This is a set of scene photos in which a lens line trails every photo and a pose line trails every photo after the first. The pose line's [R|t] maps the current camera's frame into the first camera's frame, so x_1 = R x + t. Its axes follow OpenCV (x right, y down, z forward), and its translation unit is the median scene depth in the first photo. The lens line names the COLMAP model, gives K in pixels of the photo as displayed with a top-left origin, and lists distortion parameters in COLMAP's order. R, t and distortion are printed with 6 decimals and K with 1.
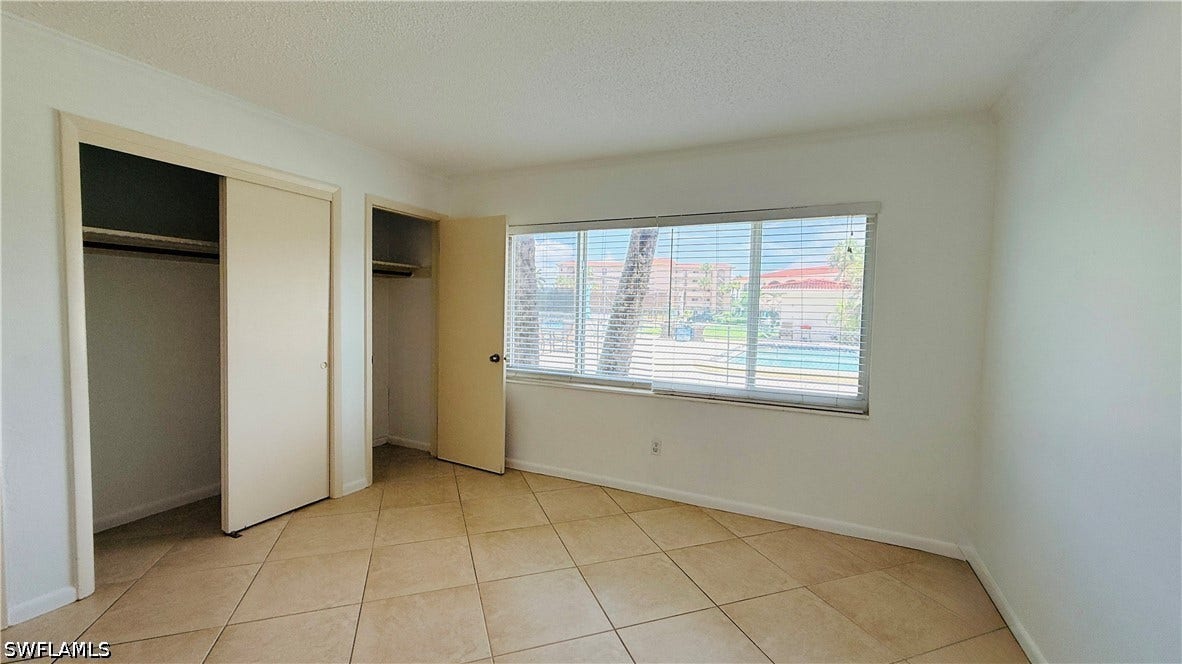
lens RADIAL K [[472.8, 0, 592.0], [0, 472.8, 334.8], [0, 0, 1]] dist [0.001361, -0.000094]
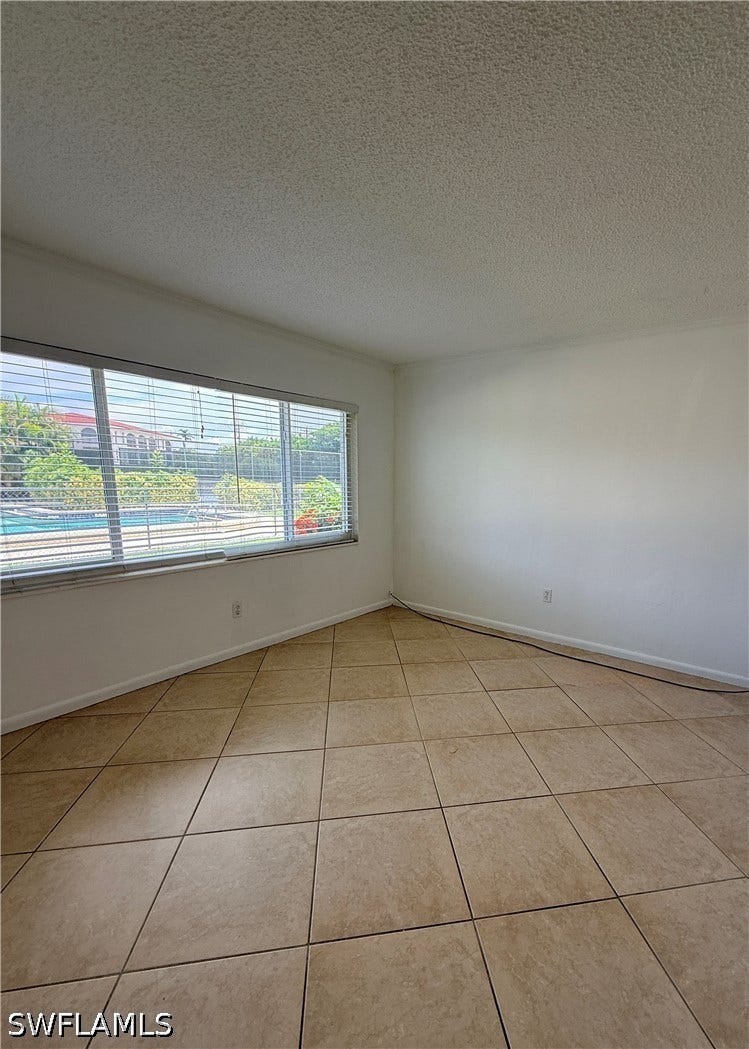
lens RADIAL K [[496.5, 0, 392.4], [0, 496.5, 577.4], [0, 0, 1]] dist [0.005032, -0.000399]
pose [[0.172990, -0.216579, 0.960816, -0.896521], [0.040286, 0.976263, 0.212808, -0.057732], [-0.984099, 0.001894, 0.177609, 0.489293]]
